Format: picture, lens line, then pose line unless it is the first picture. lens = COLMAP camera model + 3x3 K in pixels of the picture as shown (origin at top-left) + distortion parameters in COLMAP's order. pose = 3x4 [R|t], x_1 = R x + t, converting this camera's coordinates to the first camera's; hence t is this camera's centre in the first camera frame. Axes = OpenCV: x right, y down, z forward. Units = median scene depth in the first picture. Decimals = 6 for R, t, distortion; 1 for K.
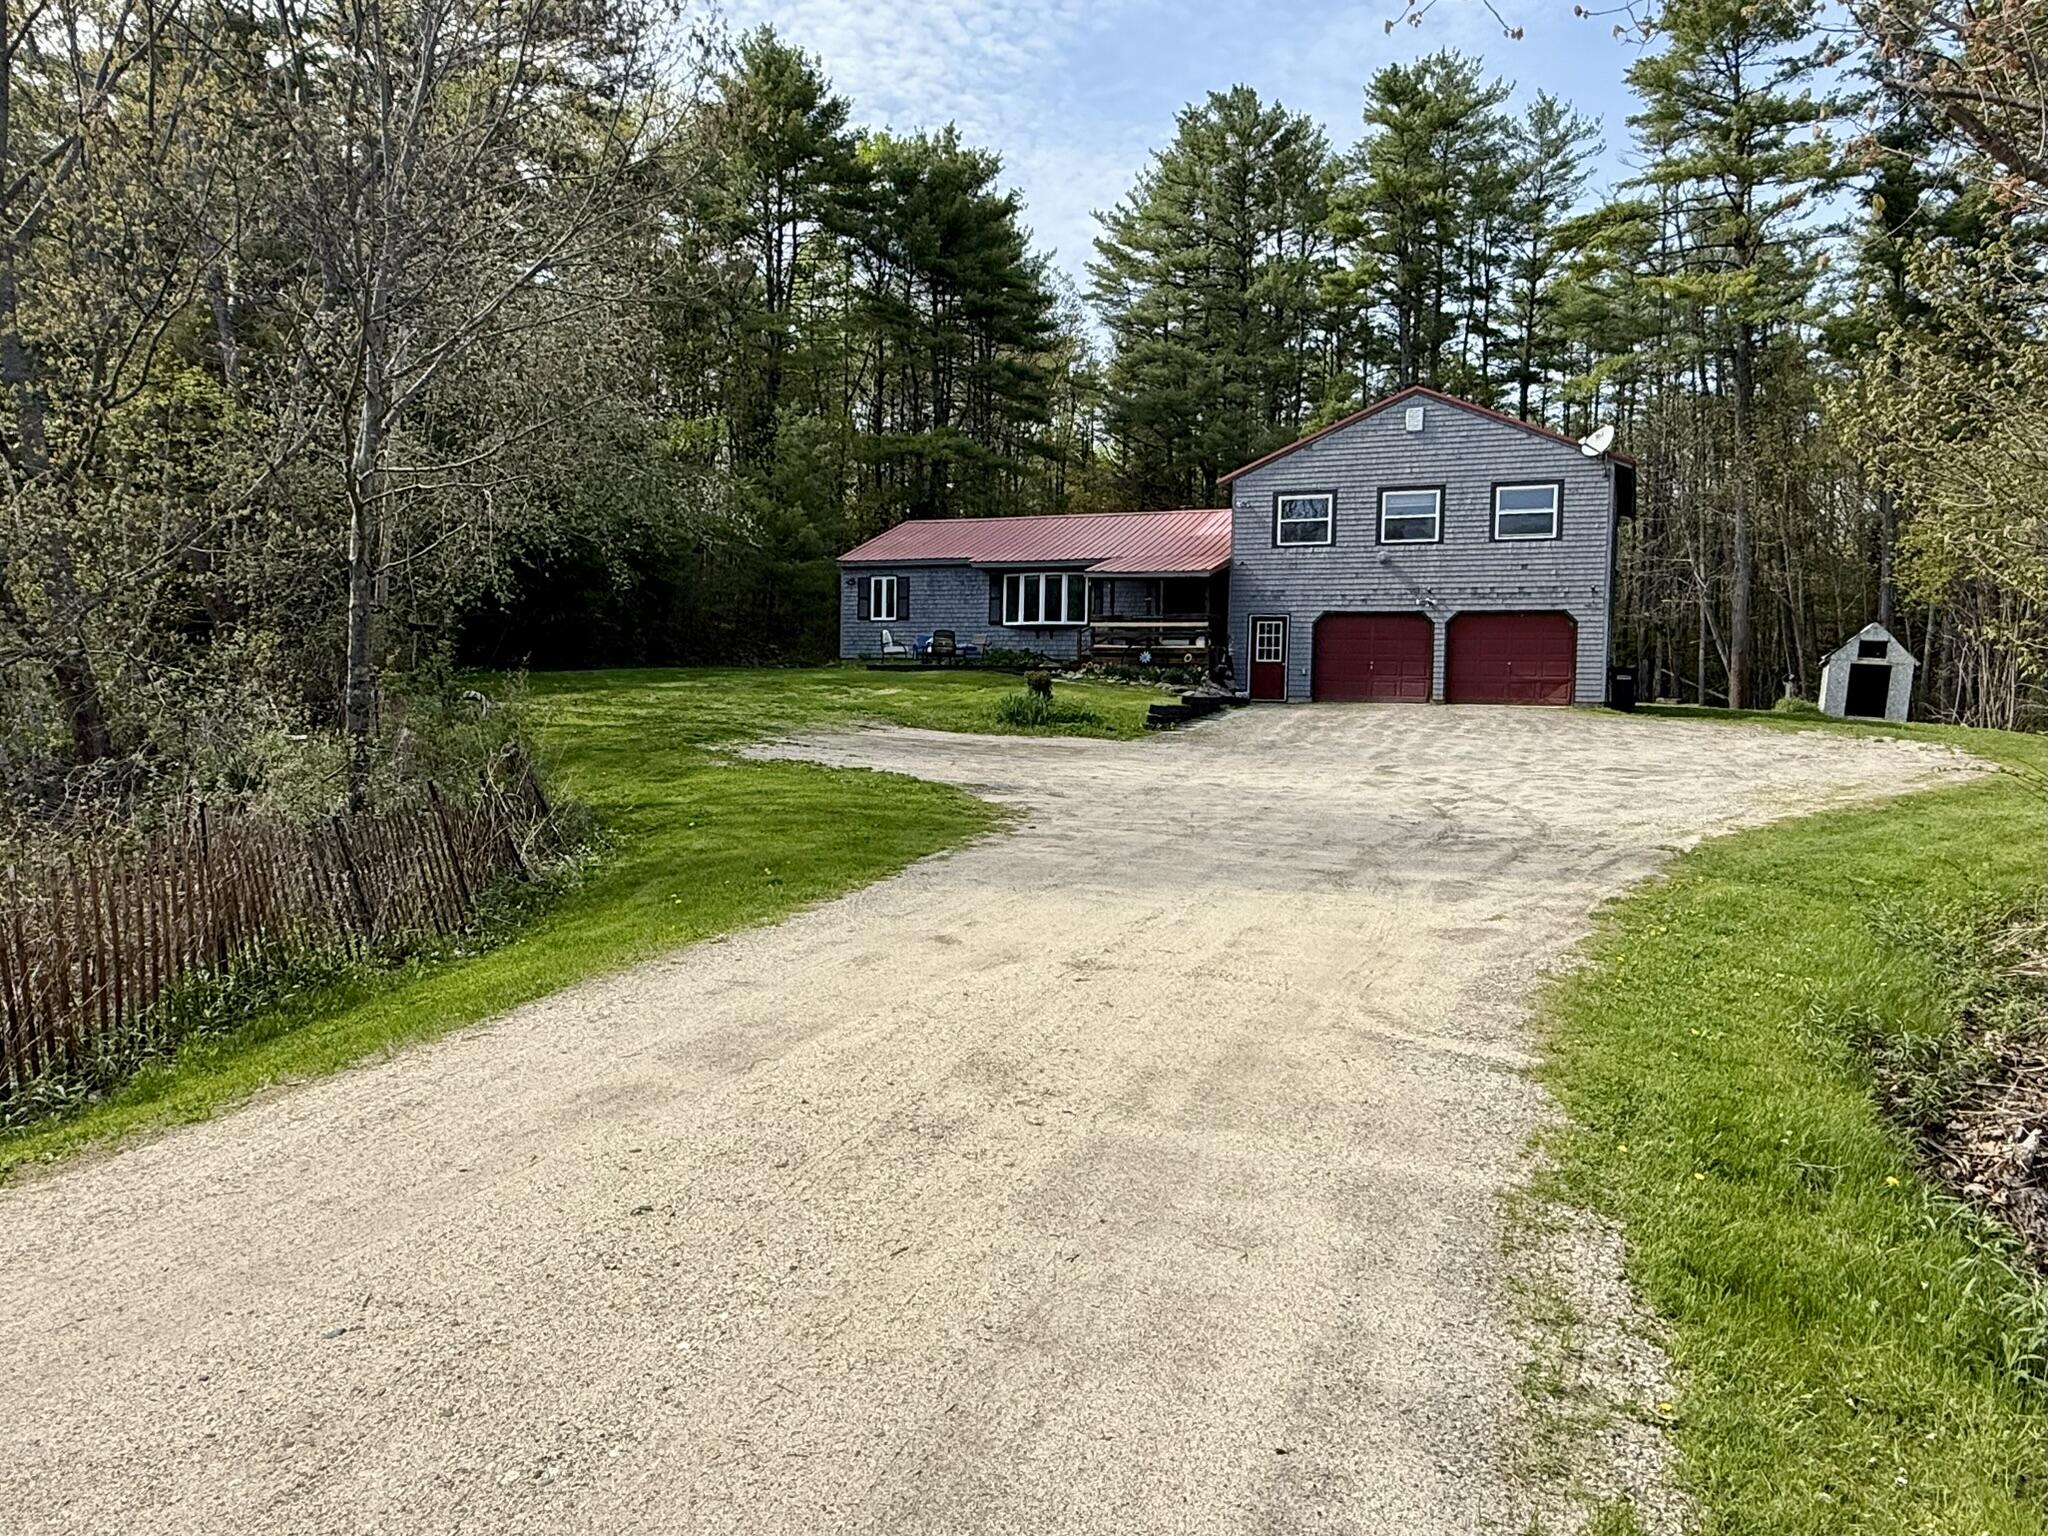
lens RADIAL K [[1257.6, 0, 1032.1], [0, 1257.6, 769.1], [0, 0, 1]] dist [-0.005196, -0.001169]
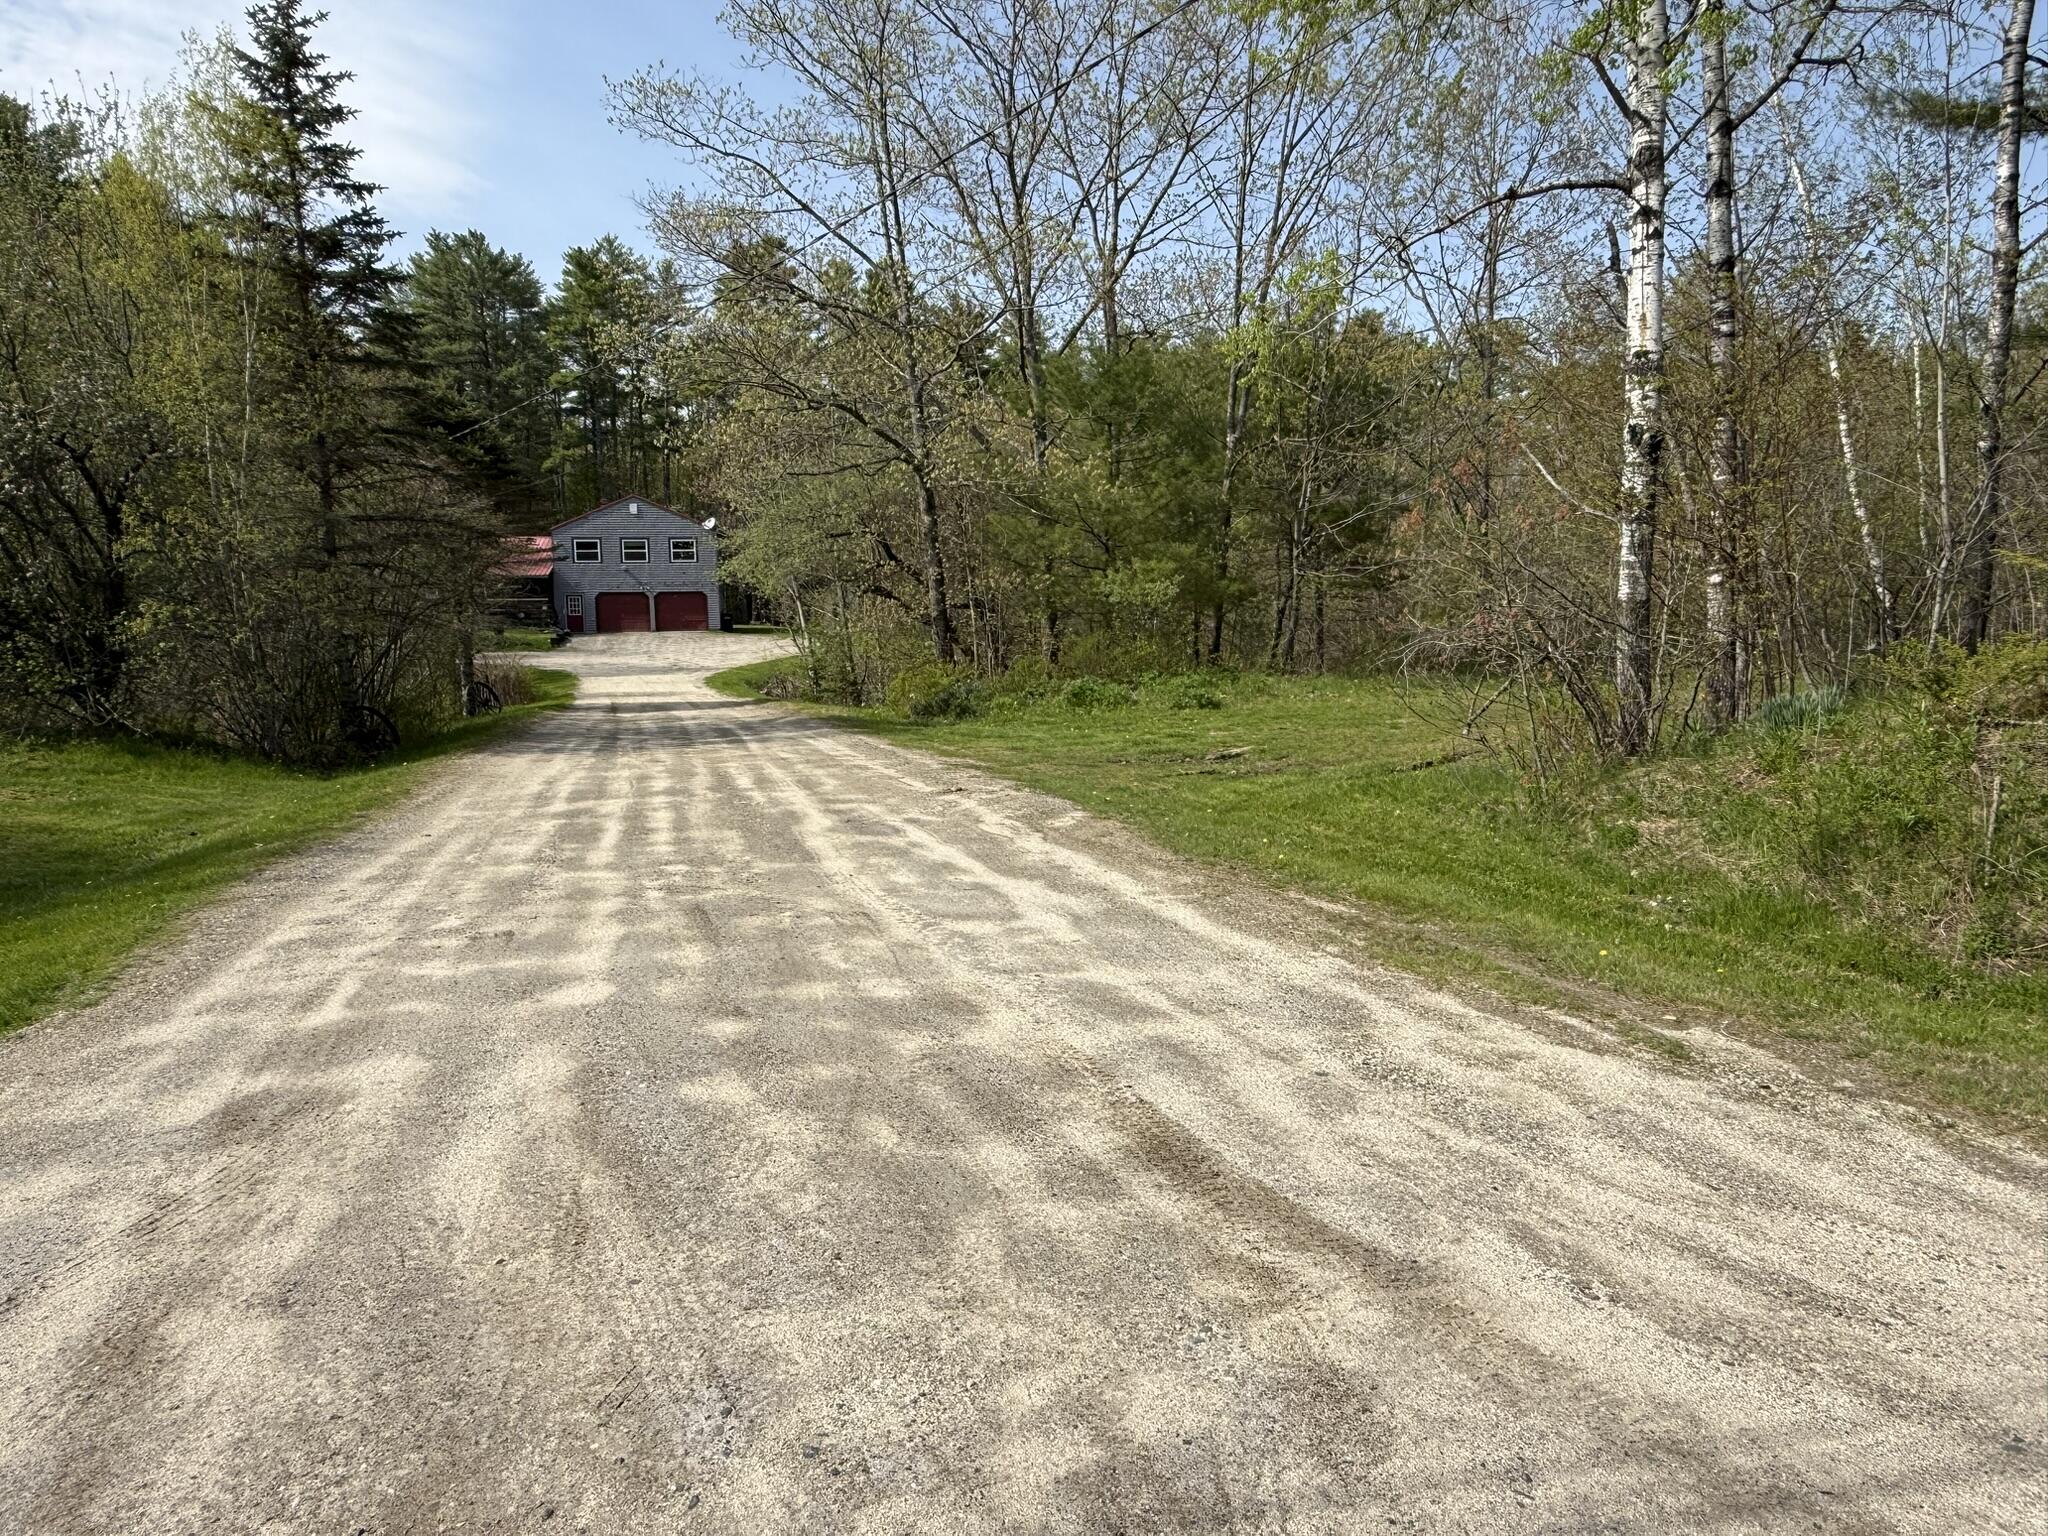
lens RADIAL K [[1305.3, 0, 1029.5], [0, 1305.3, 760.7], [0, 0, 1]] dist [0.004706, 0.001364]
pose [[0.802408, -0.095124, 0.589146, -0.556637], [0.062721, 0.995189, 0.075260, 0.046769], [-0.593471, -0.023438, 0.804514, -1.342786]]
